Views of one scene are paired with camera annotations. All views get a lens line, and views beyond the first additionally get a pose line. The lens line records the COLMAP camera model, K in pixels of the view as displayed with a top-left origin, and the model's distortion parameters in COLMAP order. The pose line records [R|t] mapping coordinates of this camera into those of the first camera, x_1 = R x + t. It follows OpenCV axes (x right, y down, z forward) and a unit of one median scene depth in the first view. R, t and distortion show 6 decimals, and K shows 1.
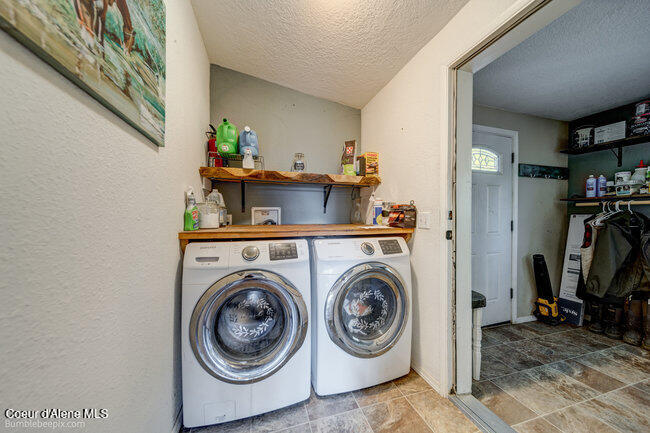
lens RADIAL K [[224.0, 0, 319.2], [0, 224.0, 215.4], [0, 0, 1]] dist [0.003448, 0.000458]
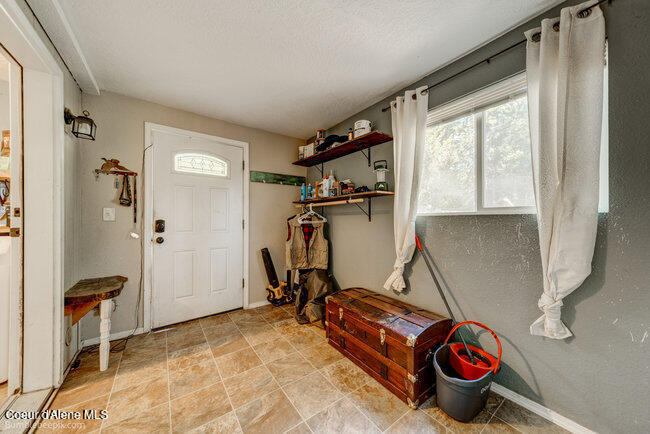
lens RADIAL K [[224.0, 0, 319.0], [0, 224.0, 220.3], [0, 0, 1]] dist [0.003448, 0.000458]
pose [[0.947781, -0.008256, 0.318815, 0.859894], [0.003843, 0.999888, 0.014469, 0.009334], [-0.318898, -0.012488, 0.947707, -0.206816]]
